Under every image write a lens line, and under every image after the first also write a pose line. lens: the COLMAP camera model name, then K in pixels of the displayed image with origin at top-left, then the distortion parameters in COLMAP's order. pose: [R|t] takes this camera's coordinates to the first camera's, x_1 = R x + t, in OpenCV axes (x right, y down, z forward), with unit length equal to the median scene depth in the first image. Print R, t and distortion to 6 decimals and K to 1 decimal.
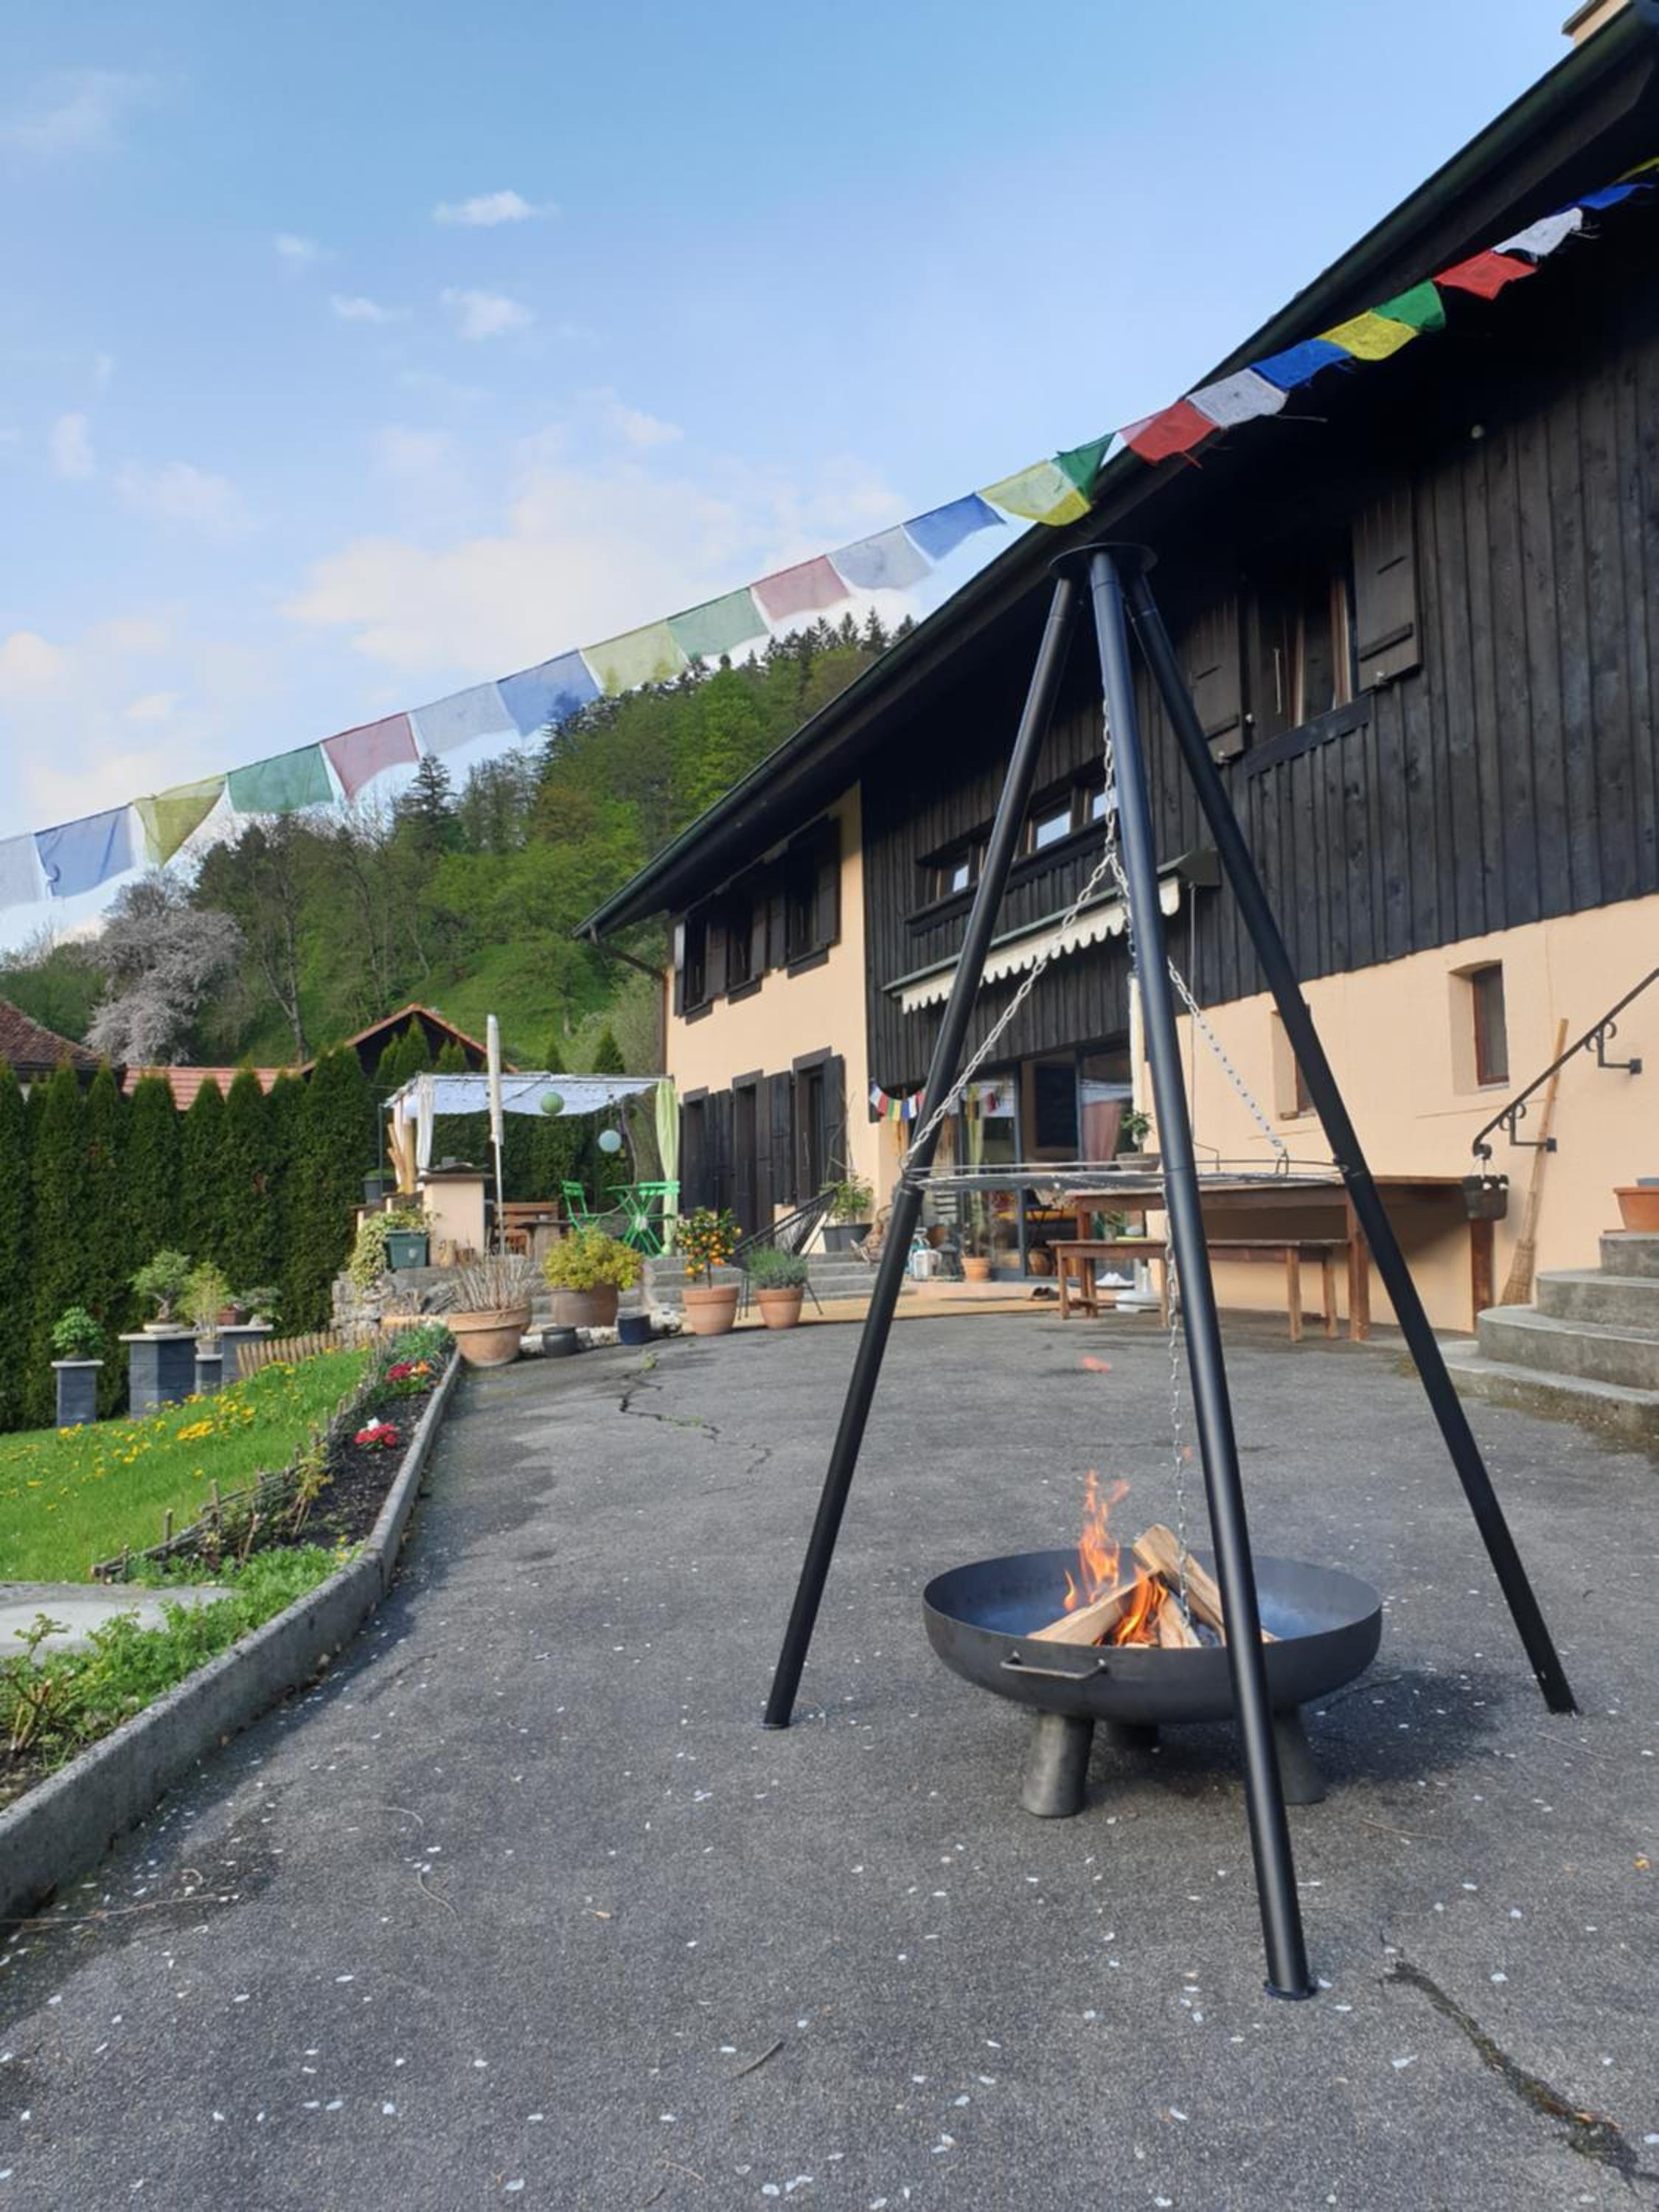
lens RADIAL K [[1642.5, 0, 829.5], [0, 1642.5, 1106.0], [0, 0, 1]] dist [0.032698, -0.001580]
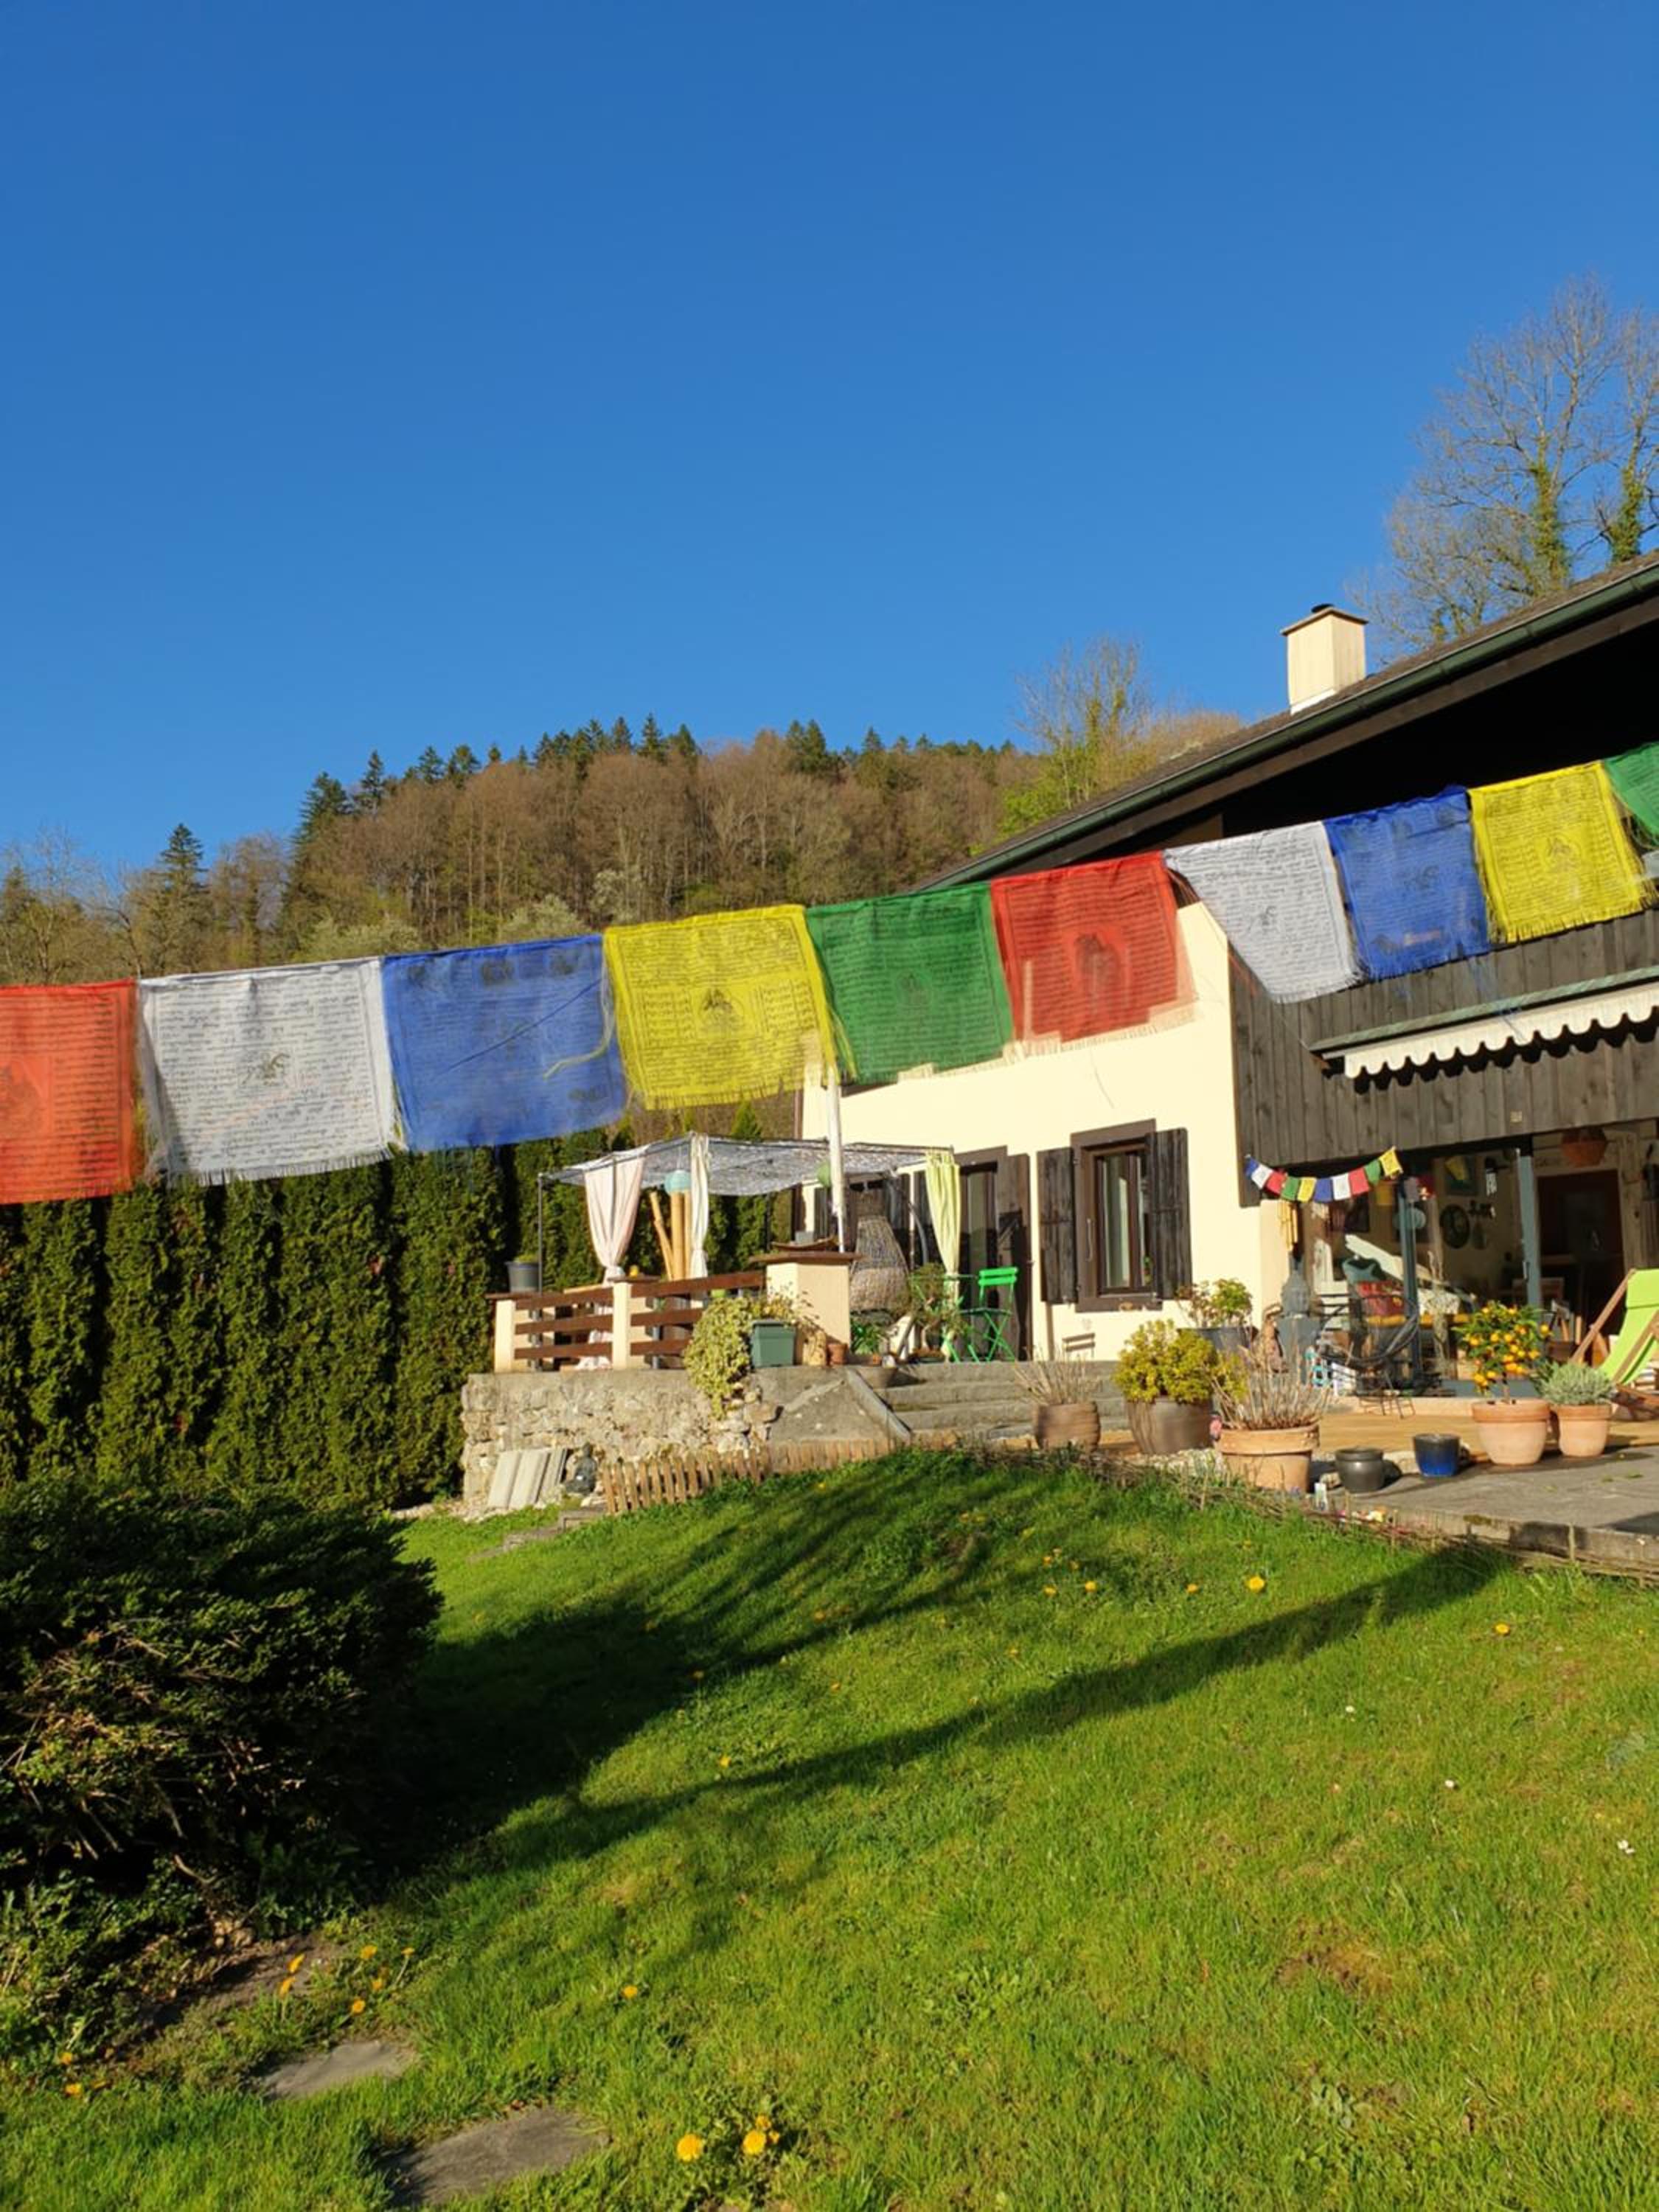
lens RADIAL K [[1642.5, 0, 829.5], [0, 1642.5, 1106.0], [0, 0, 1]] dist [0.032698, -0.001580]
pose [[0.987391, 0.037238, 0.153856, -0.255293], [-0.027227, 0.997403, -0.066671, 0.016408], [-0.155939, 0.061641, 0.985841, 0.142765]]
